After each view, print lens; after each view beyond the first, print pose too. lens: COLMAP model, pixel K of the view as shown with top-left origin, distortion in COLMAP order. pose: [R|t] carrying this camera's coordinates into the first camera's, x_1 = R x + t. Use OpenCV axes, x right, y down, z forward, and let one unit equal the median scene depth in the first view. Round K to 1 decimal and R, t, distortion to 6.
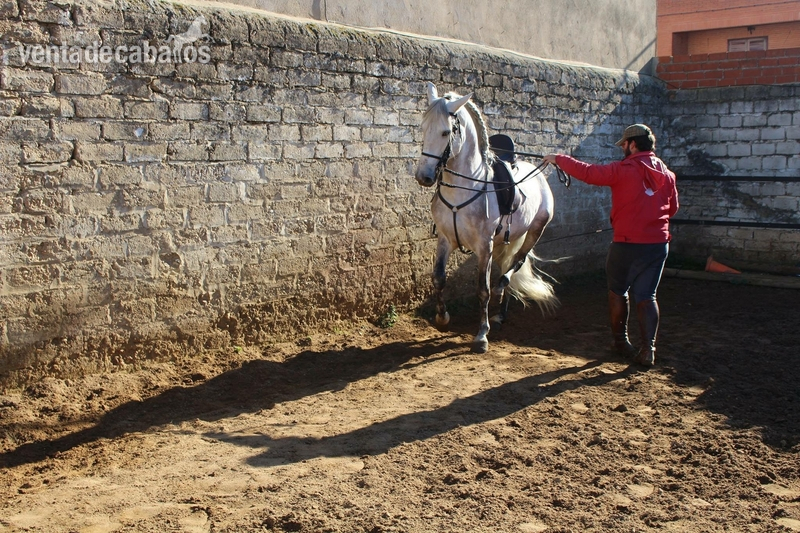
lens RADIAL K [[896.6, 0, 399.6], [0, 896.6, 269.5], [0, 0, 1]] dist [-0.119644, 0.151181]
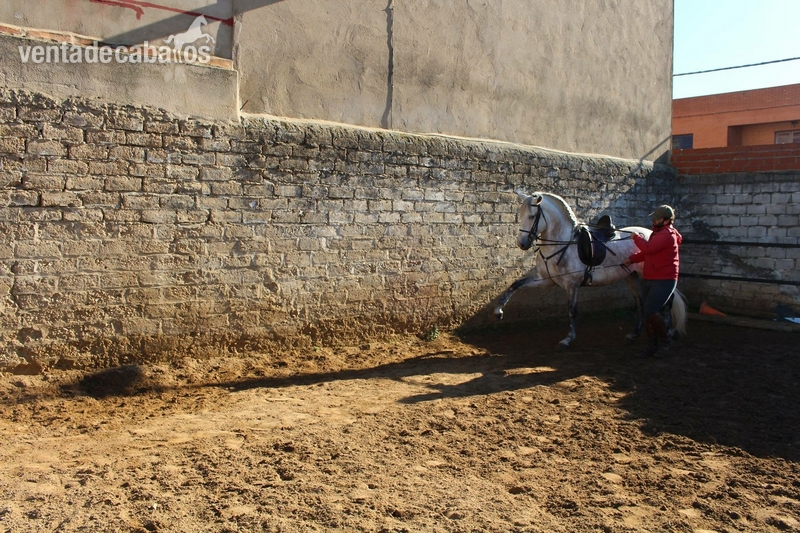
lens RADIAL K [[699.4, 0, 397.8], [0, 699.4, 271.0], [0, 0, 1]] dist [-0.155762, 0.146717]
pose [[0.980969, 0.033839, -0.191194, 0.166743], [-0.042972, 0.998115, -0.043823, 0.004354], [0.189351, 0.051205, 0.980574, -0.124306]]
